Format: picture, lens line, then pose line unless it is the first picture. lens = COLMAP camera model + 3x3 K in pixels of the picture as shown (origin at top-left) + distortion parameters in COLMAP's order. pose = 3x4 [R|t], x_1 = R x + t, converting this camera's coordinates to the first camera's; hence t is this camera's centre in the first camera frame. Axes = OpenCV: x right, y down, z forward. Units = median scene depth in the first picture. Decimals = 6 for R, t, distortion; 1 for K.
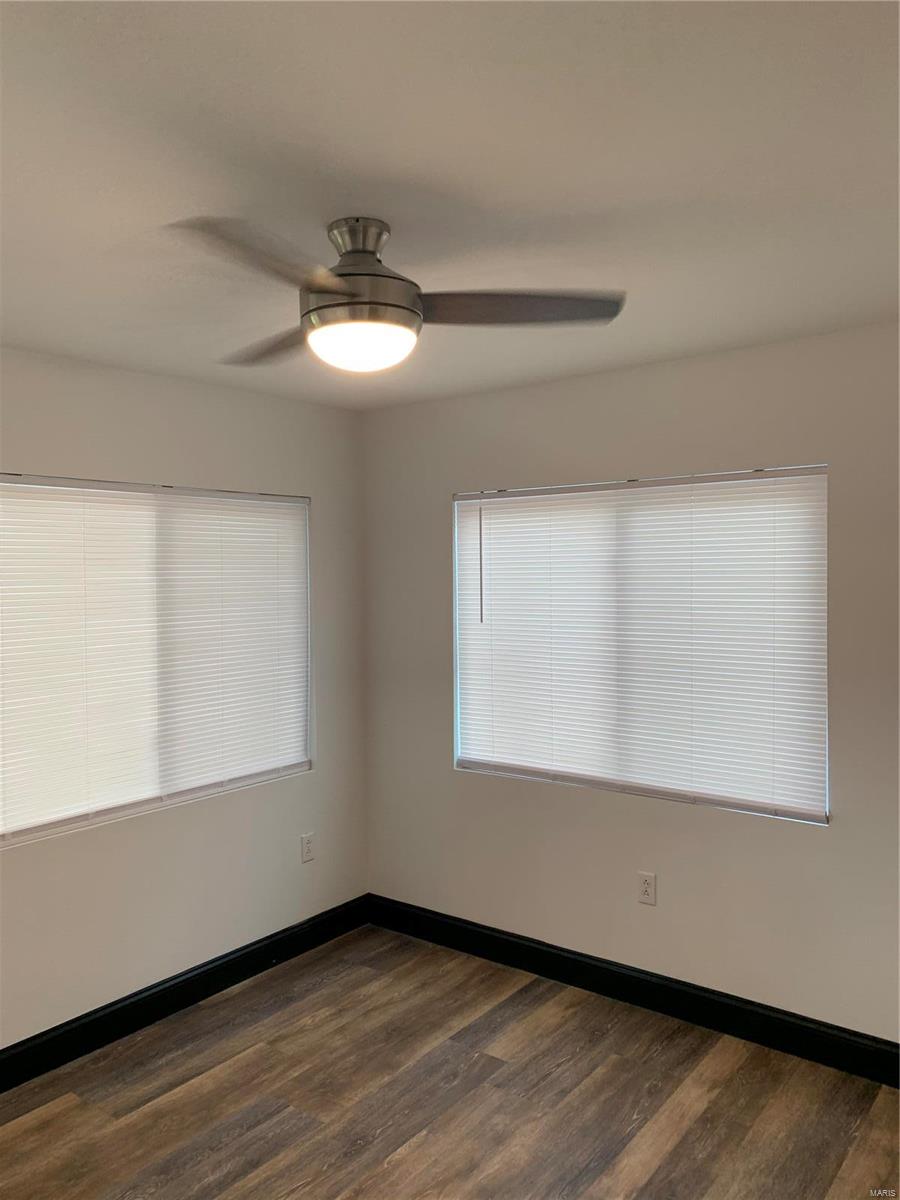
lens RADIAL K [[914.2, 0, 448.1], [0, 914.2, 582.5], [0, 0, 1]] dist [0.031582, -0.030681]
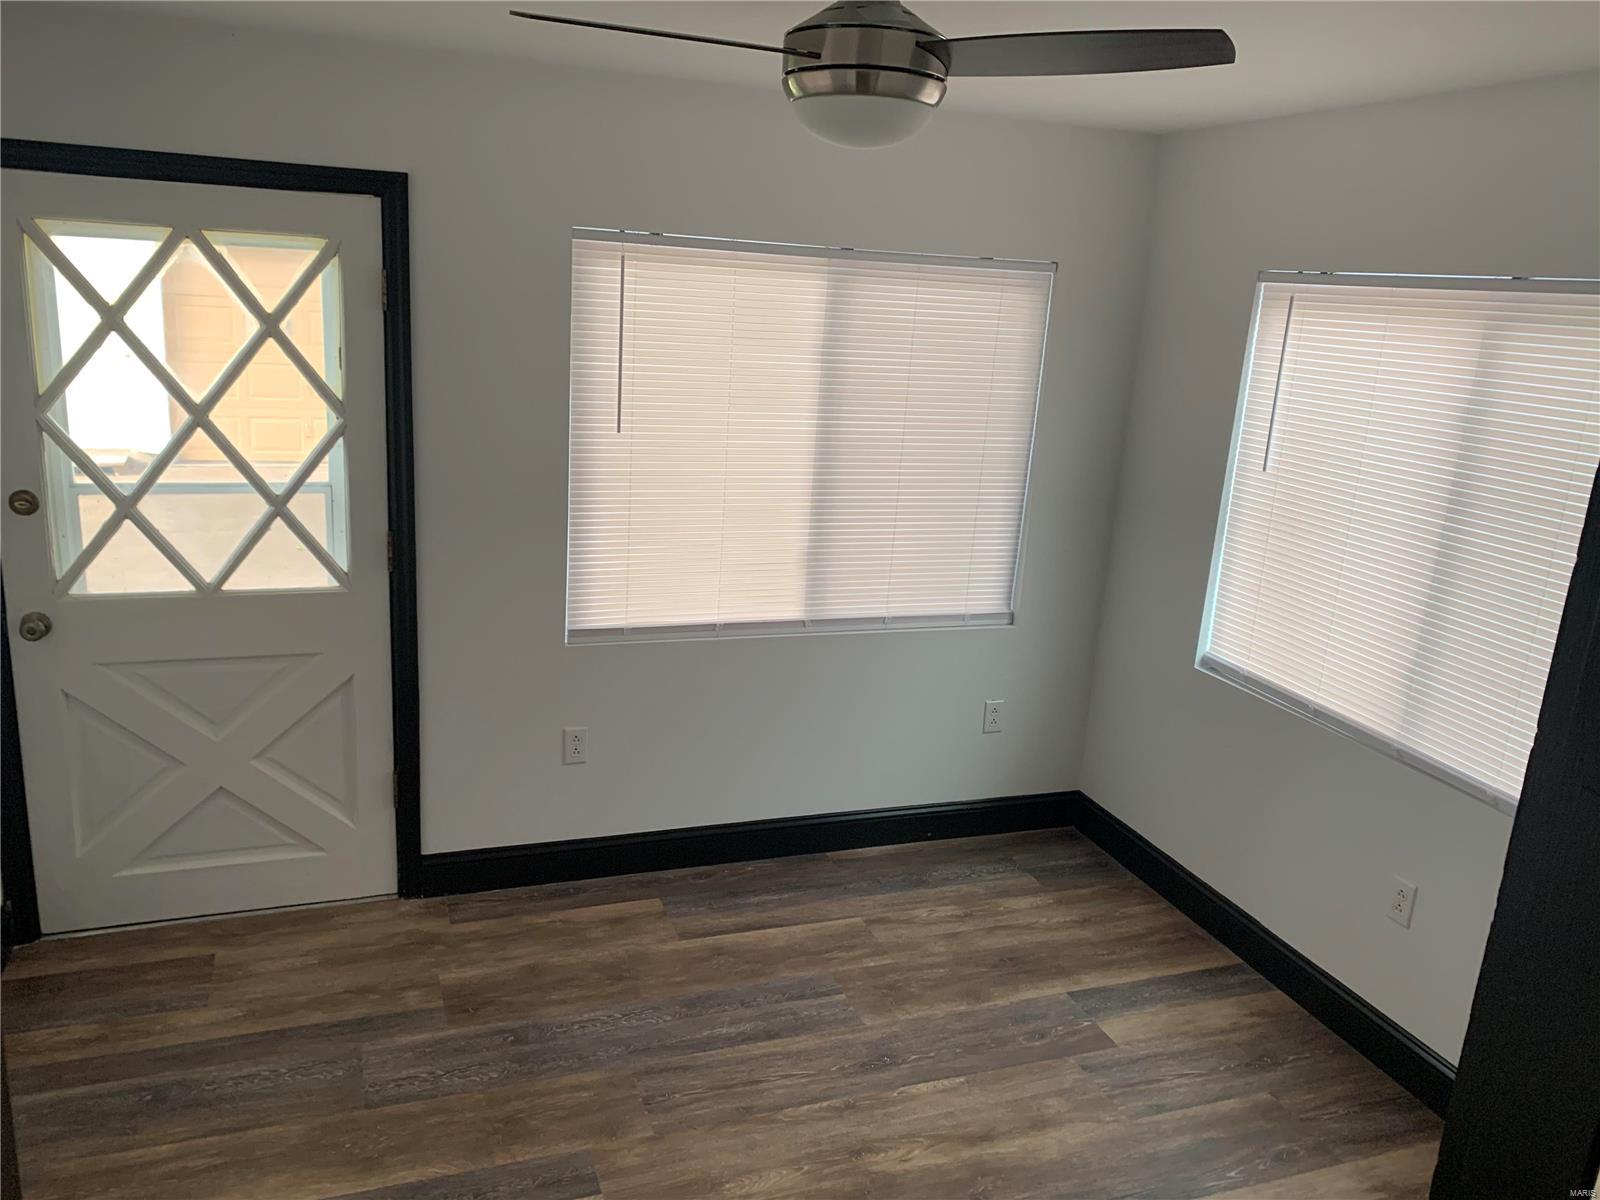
lens RADIAL K [[1218.9, 0, 792.1], [0, 1218.9, 588.6], [0, 0, 1]] dist [0.031582, -0.030681]
pose [[0.842438, 0.194529, -0.502450, 0.257937], [-0.080481, 0.967519, 0.239646, -0.073126], [0.532748, -0.161449, 0.830731, 0.051621]]
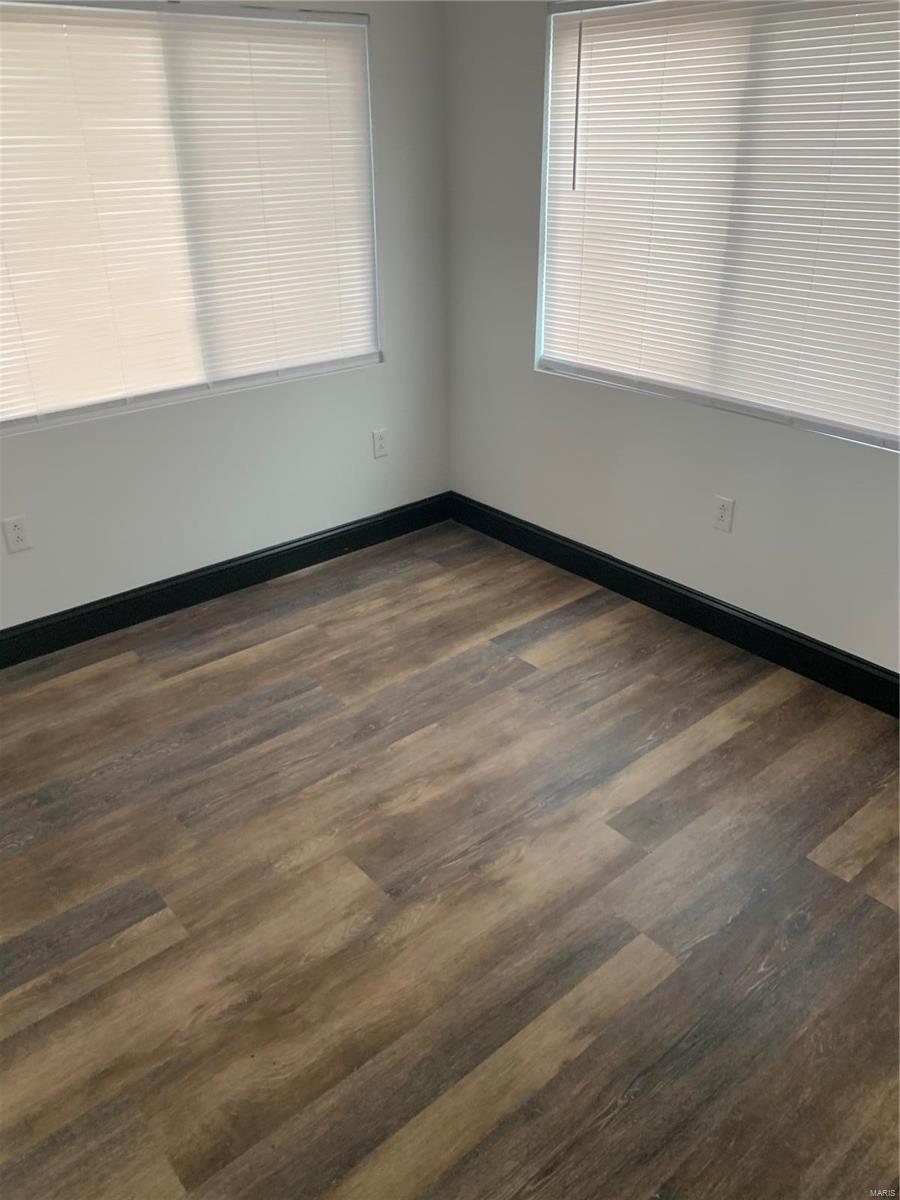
lens RADIAL K [[914.2, 0, 443.3], [0, 914.2, 571.2], [0, 0, 1]] dist [0.031582, -0.030681]
pose [[0.976511, 0.090592, -0.195496, 0.135817], [0.000838, 0.905713, 0.423891, 0.006578], [0.215464, -0.414098, 0.884363, 0.138422]]
